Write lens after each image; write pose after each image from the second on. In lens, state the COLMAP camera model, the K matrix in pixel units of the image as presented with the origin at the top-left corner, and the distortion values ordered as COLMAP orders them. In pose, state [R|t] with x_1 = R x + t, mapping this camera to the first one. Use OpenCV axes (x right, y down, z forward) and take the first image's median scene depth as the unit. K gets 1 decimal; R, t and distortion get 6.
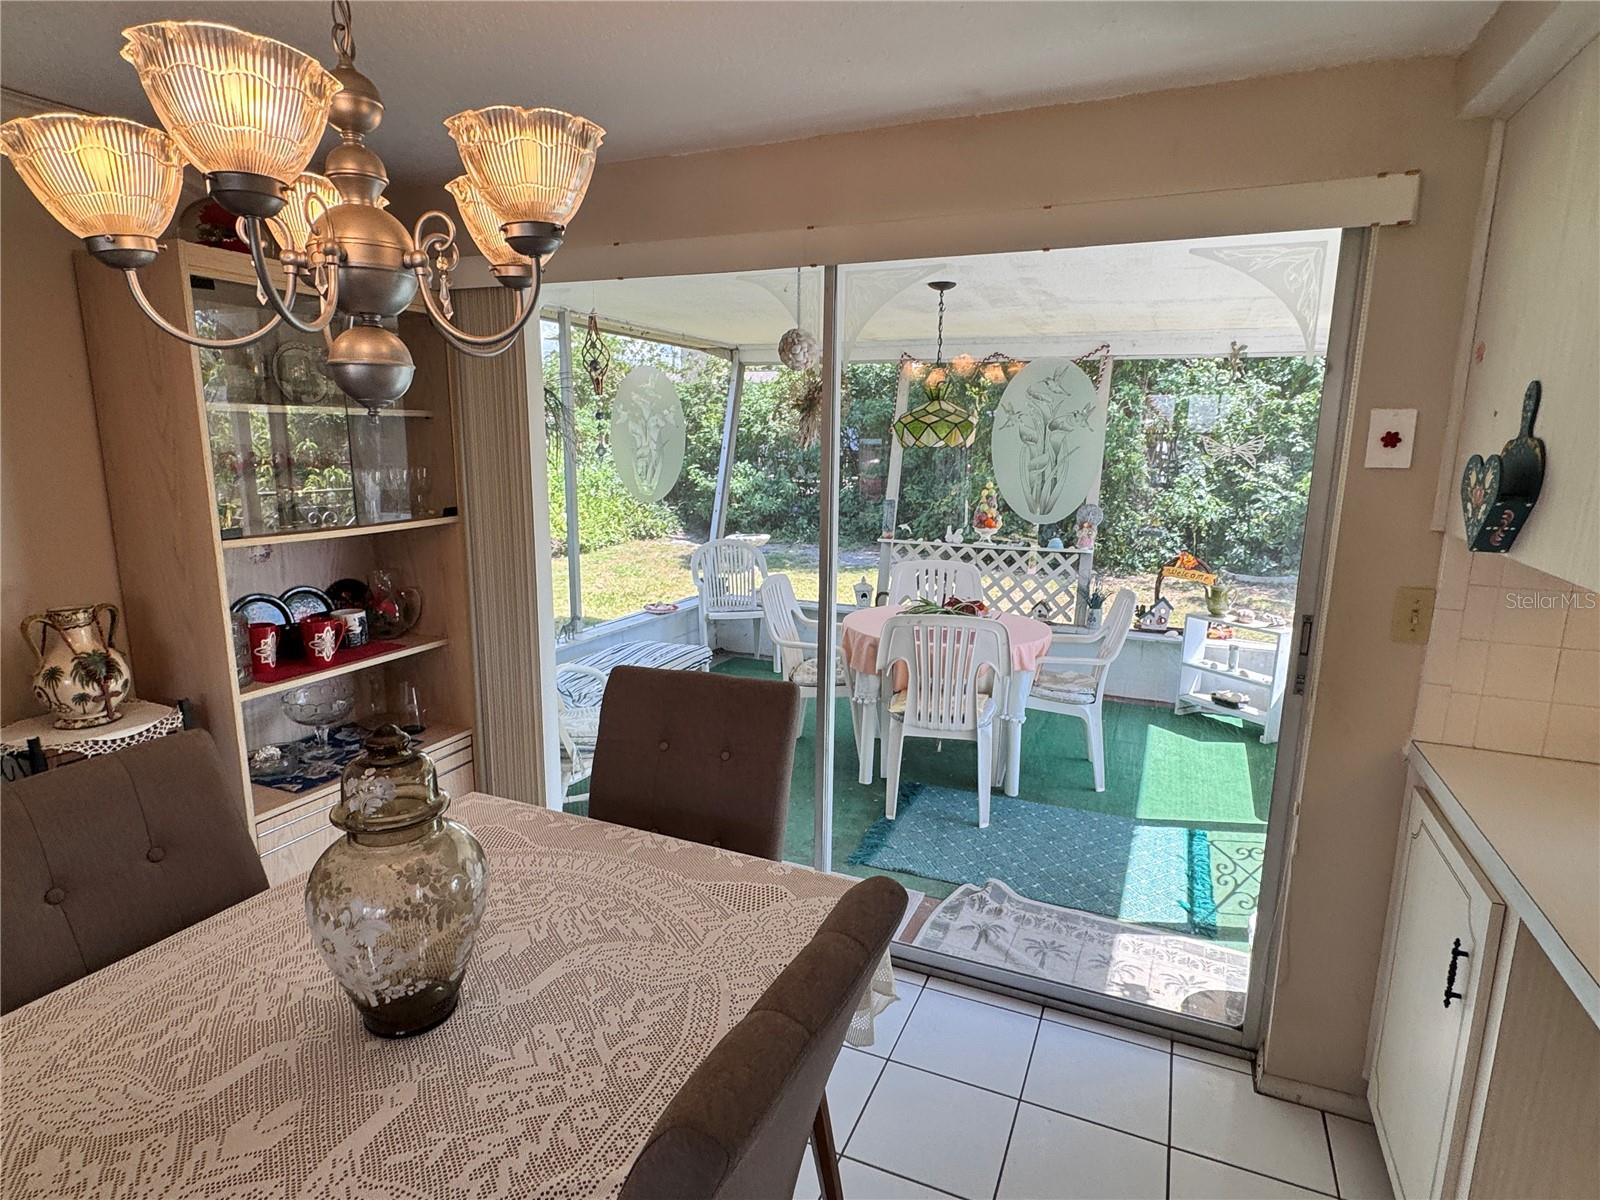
lens RADIAL K [[868.8, 0, 798.9], [0, 868.8, 609.2], [0, 0, 1]] dist [-0.004164, 0.000662]
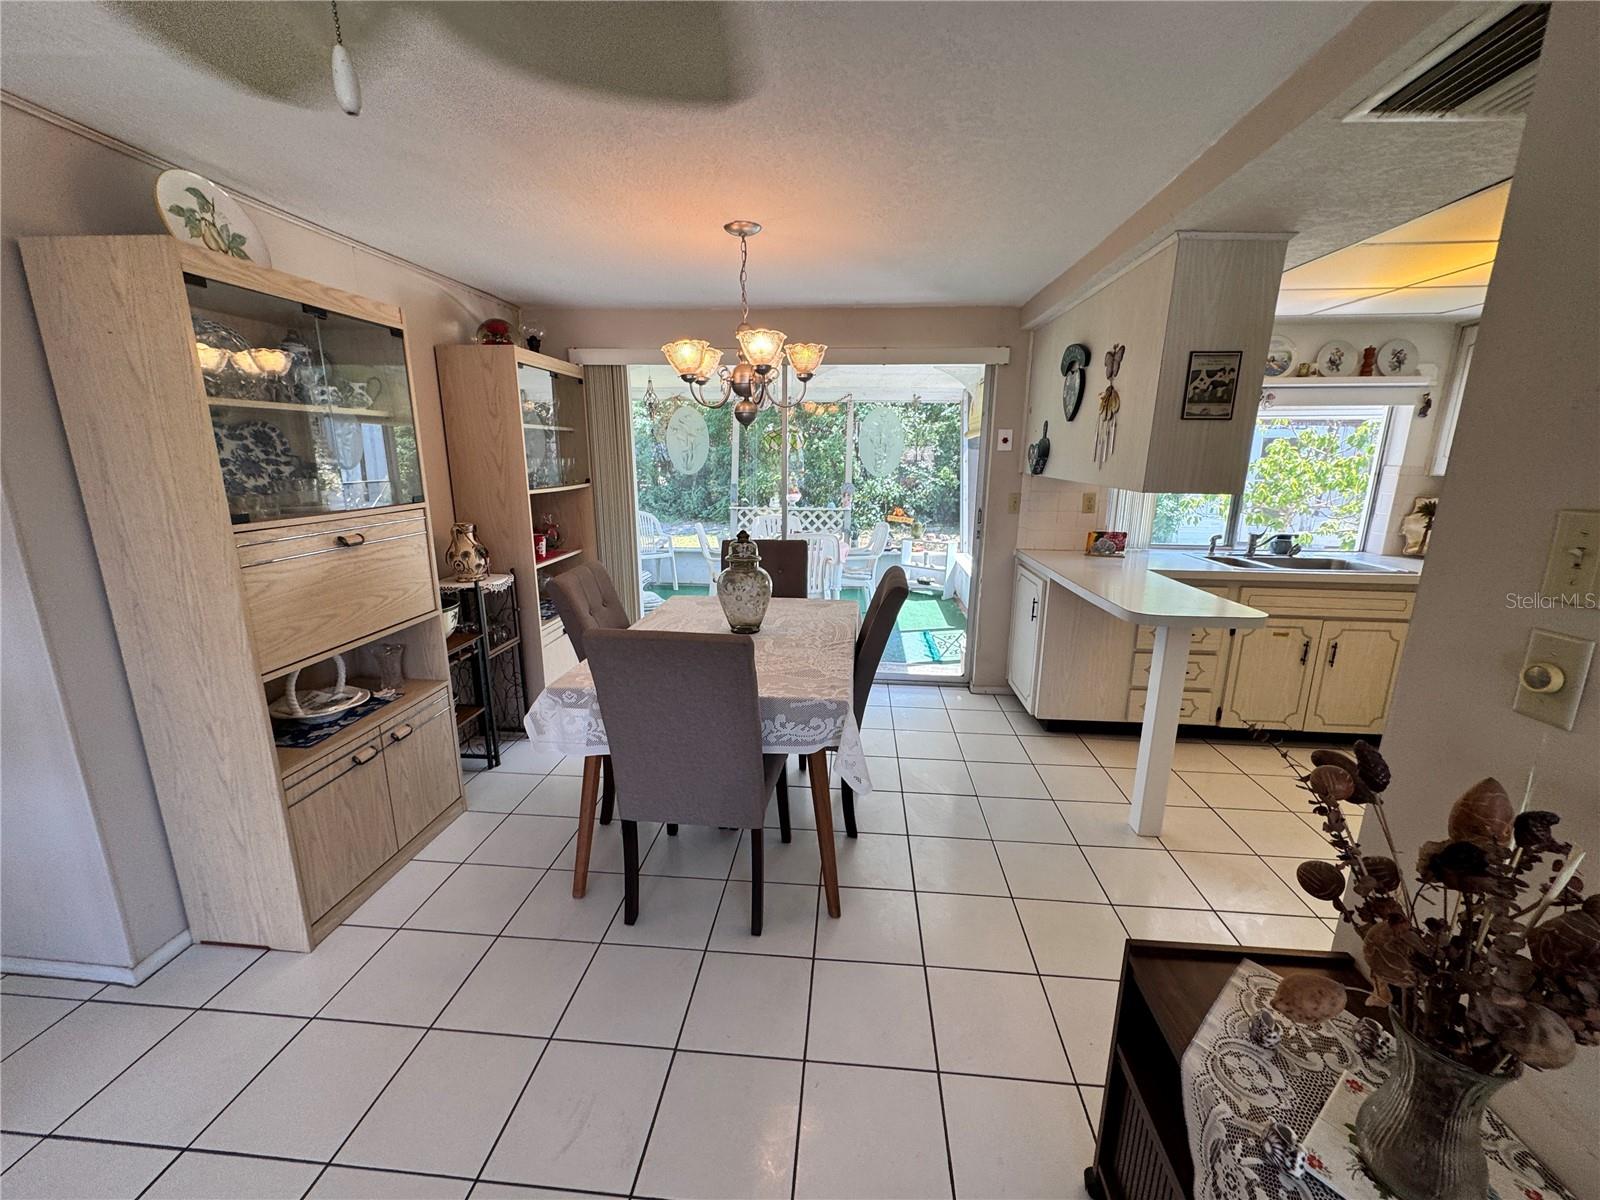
lens RADIAL K [[631.4, 0, 799.4], [0, 631.4, 600.8], [0, 0, 1]] dist [-0.001036, 0.000218]
pose [[0.947348, -0.078240, 0.310501, -0.453405], [0.066627, 0.996630, 0.047848, 0.130342], [-0.313198, -0.024641, 0.949368, -0.542421]]
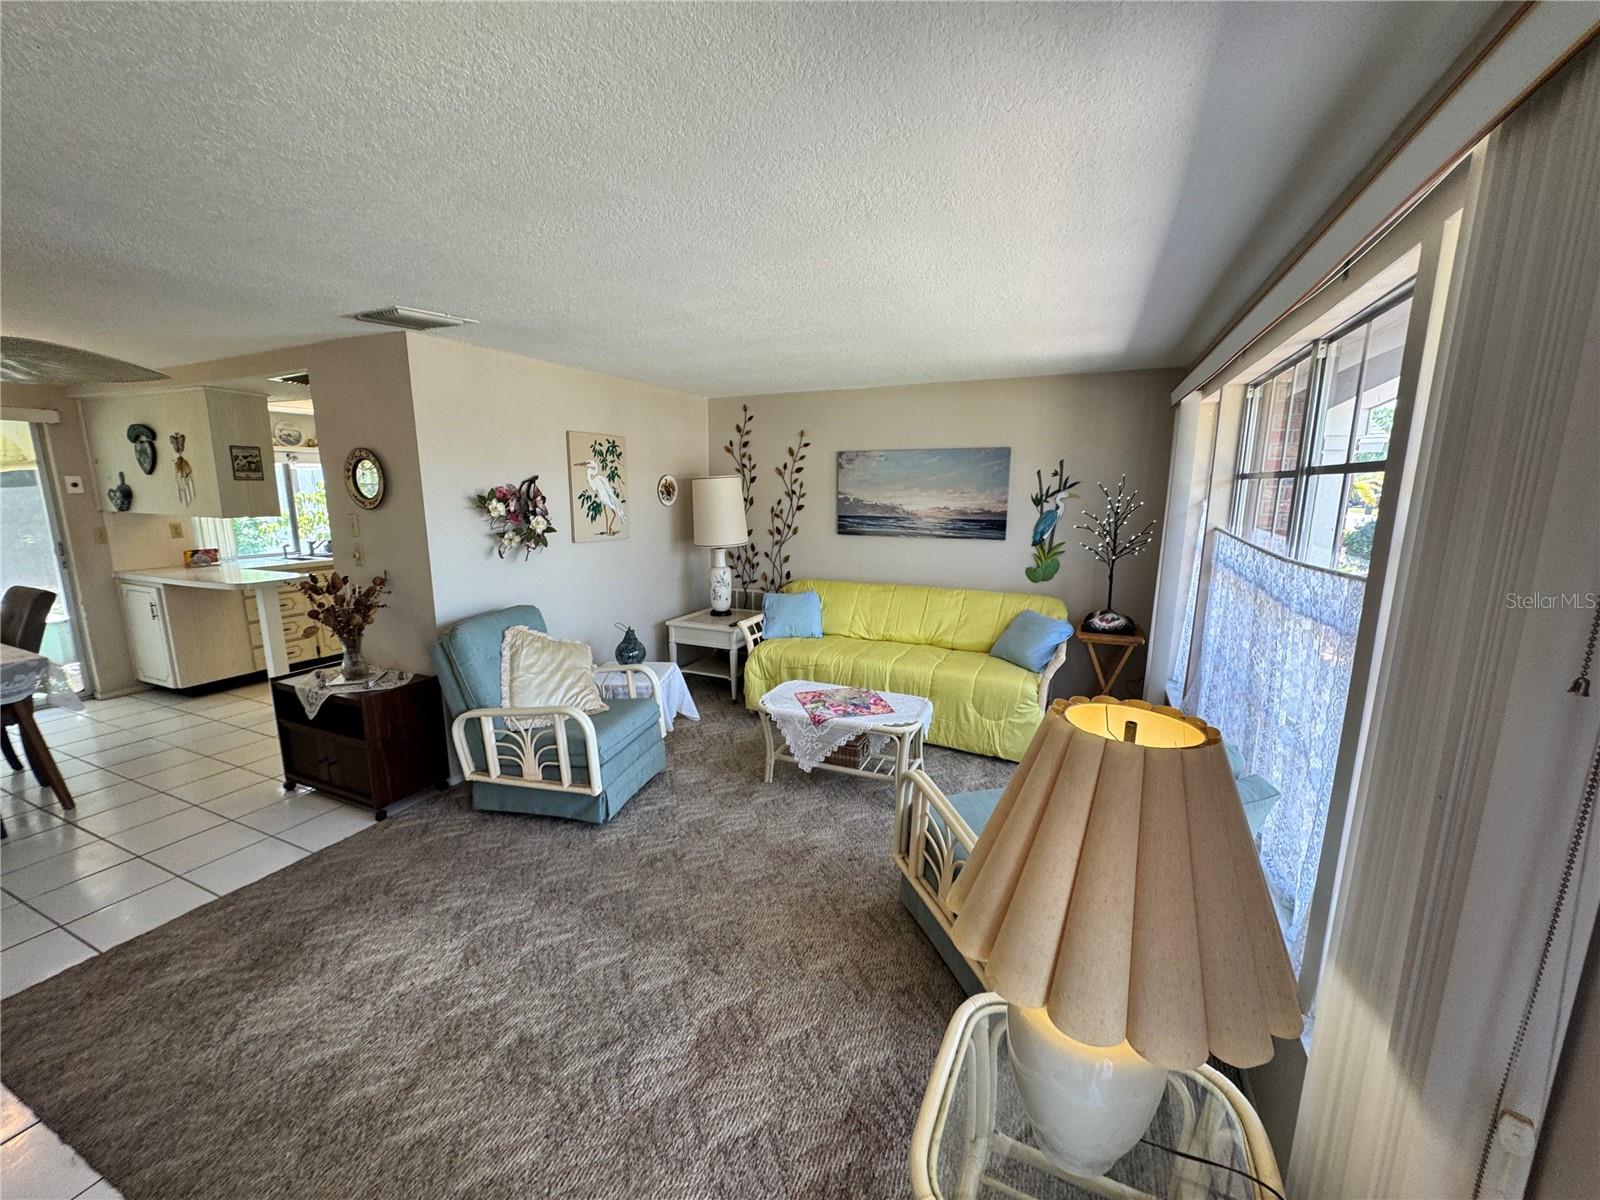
lens RADIAL K [[631.4, 0, 800.1], [0, 631.4, 599.8], [0, 0, 1]] dist [-0.001036, 0.000218]
pose [[0.005987, -0.191258, 0.981521, -1.323802], [0.190590, 0.963765, 0.186636, 0.233577], [-0.981652, 0.185950, 0.042222, -1.325800]]
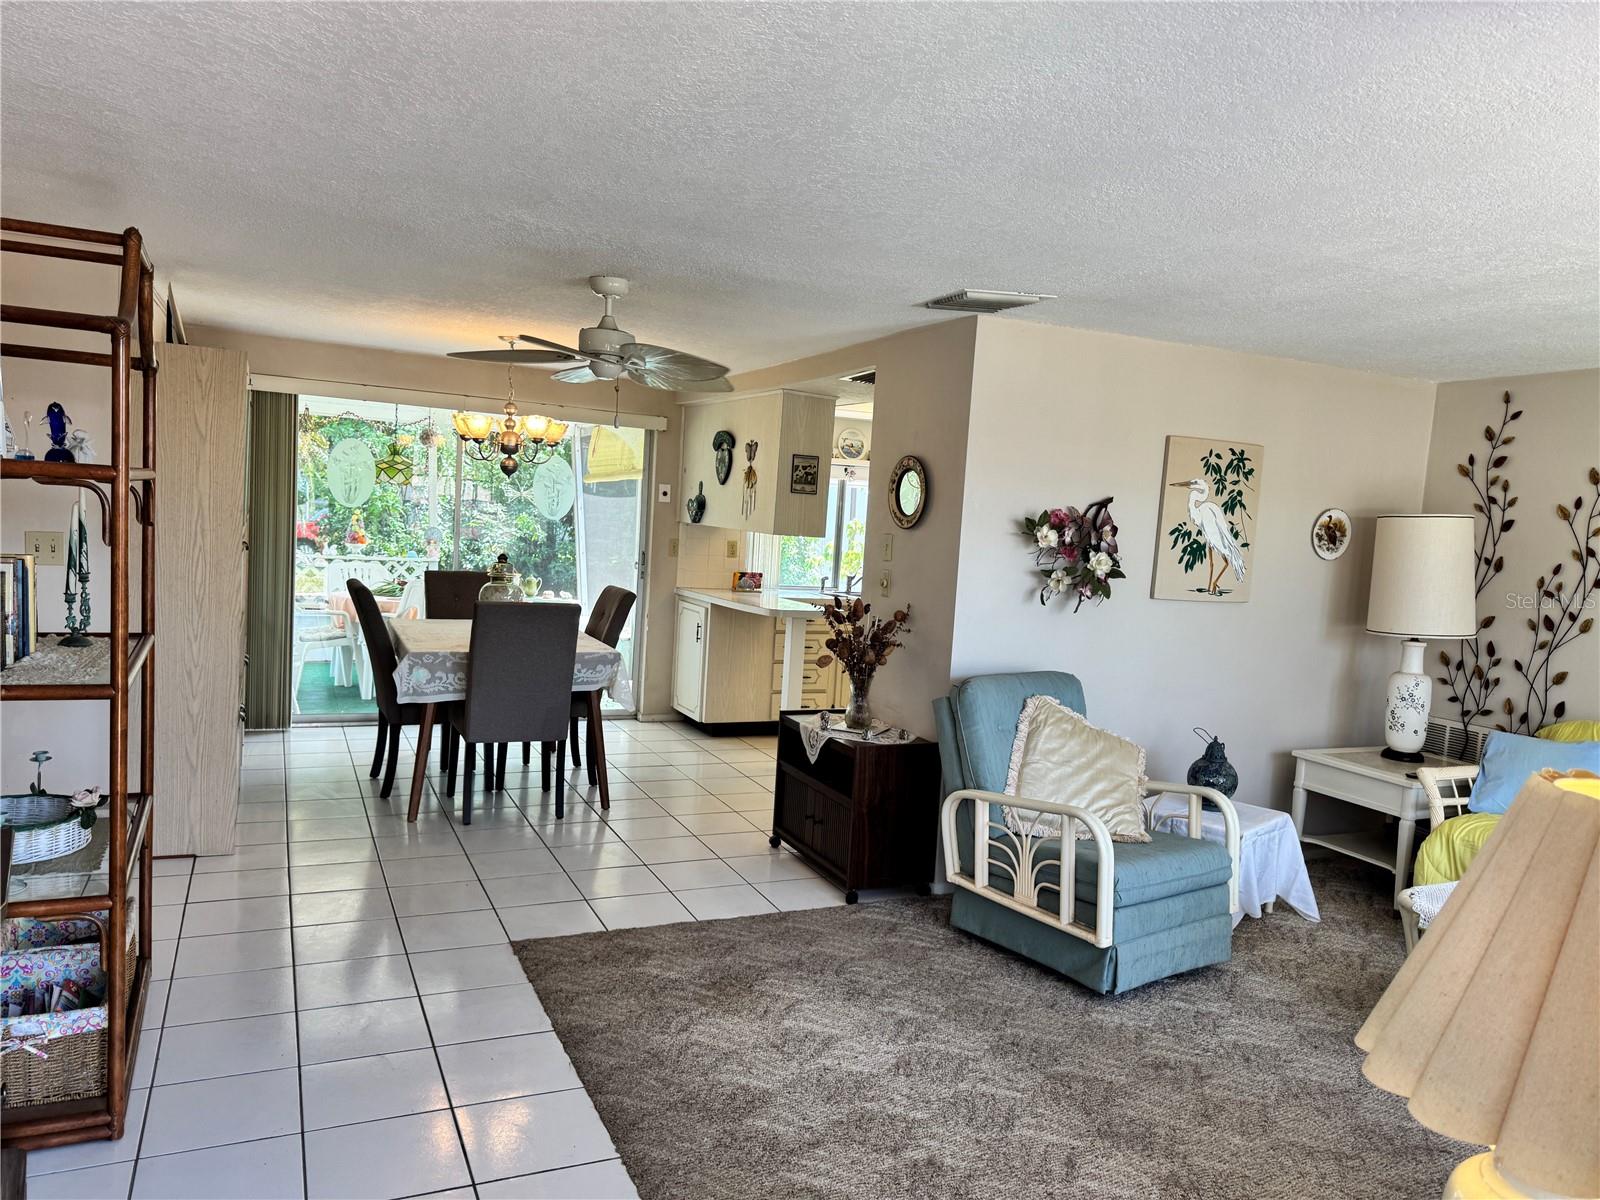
lens RADIAL K [[1123.5, 0, 804.8], [0, 1123.5, 604.0], [0, 0, 1]] dist [0.069486, -0.093949]
pose [[0.657767, -0.031296, 0.752571, -1.566558], [0.092818, 0.994889, -0.039752, 0.314700], [-0.747480, 0.095999, 0.657311, -1.544923]]
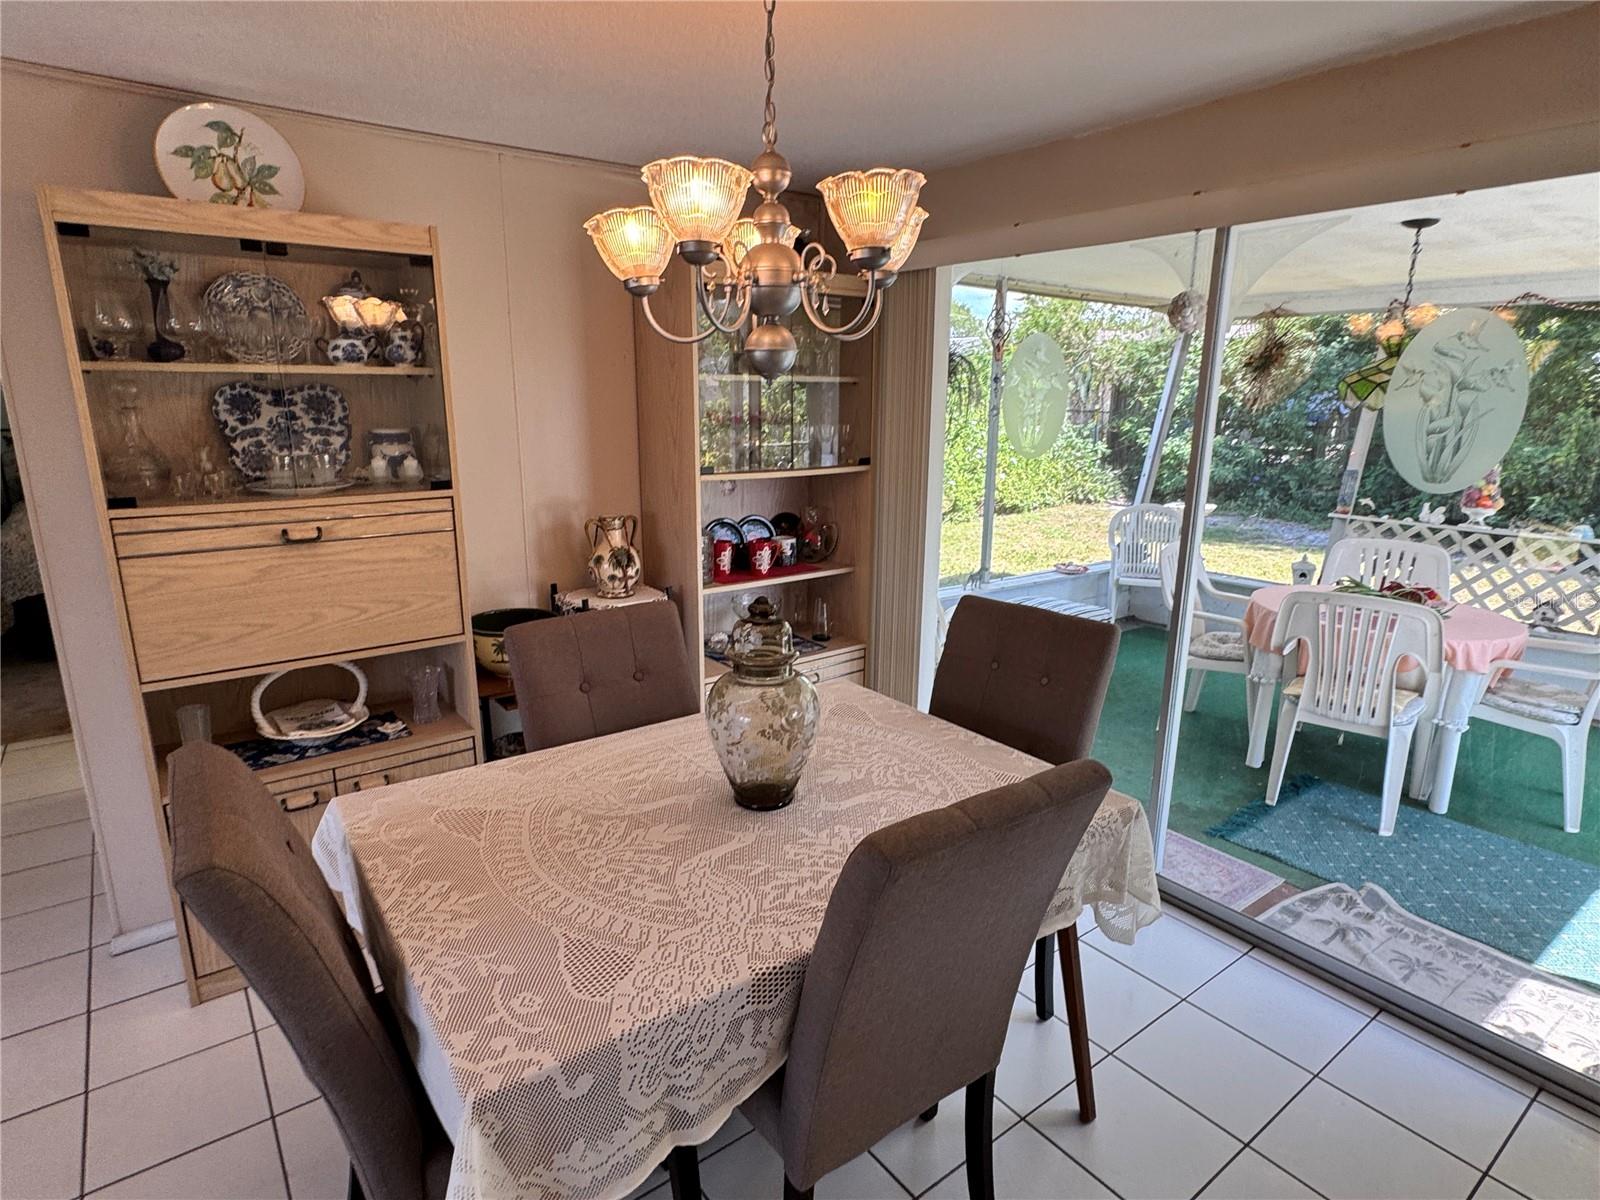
lens RADIAL K [[868.8, 0, 797.3], [0, 868.8, 610.5], [0, 0, 1]] dist [-0.004164, 0.000662]
pose [[0.872594, 0.112968, -0.475204, 0.125918], [-0.092261, 0.993494, 0.066763, 0.023797], [0.479654, -0.014414, 0.877339, -0.119539]]
